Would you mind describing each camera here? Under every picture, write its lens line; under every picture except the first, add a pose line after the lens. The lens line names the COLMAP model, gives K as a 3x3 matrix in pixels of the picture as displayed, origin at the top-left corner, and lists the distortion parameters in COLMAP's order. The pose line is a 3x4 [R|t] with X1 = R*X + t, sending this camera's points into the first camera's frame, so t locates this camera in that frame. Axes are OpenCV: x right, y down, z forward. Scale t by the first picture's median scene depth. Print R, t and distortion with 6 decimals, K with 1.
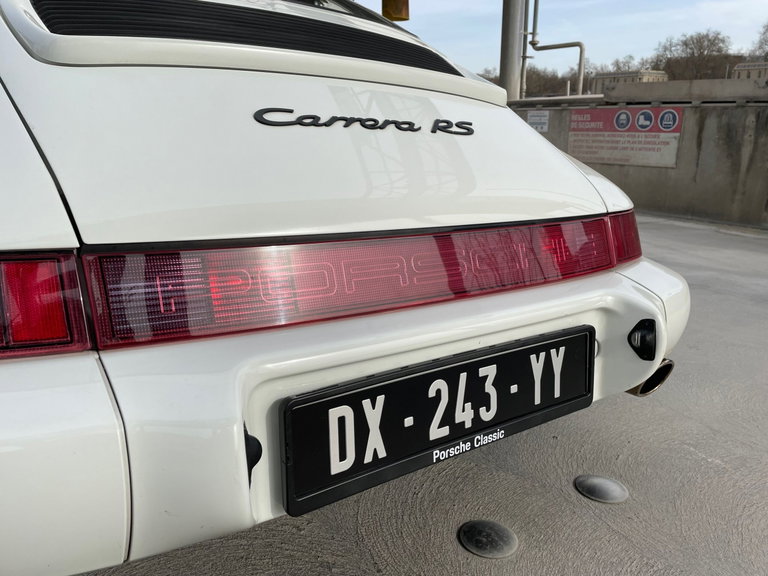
lens RADIAL K [[581.0, 0, 385.4], [0, 581.0, 291.6], [0, 0, 1]] dist [0.081073, -0.096872]
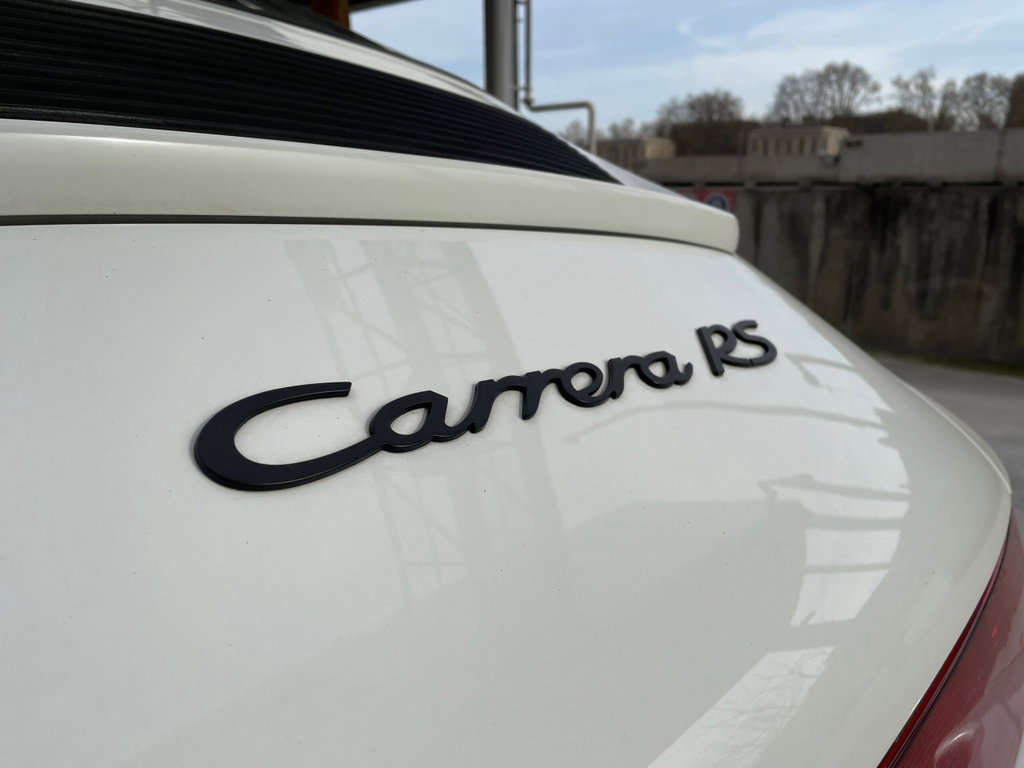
lens RADIAL K [[774.7, 0, 513.9], [0, 774.7, 388.8], [0, 0, 1]] dist [0.081073, -0.096872]
pose [[0.972042, -0.055394, 0.228179, -0.022558], [0.064874, 0.997306, -0.034249, -0.039977], [-0.225667, 0.048095, 0.973017, 0.089382]]
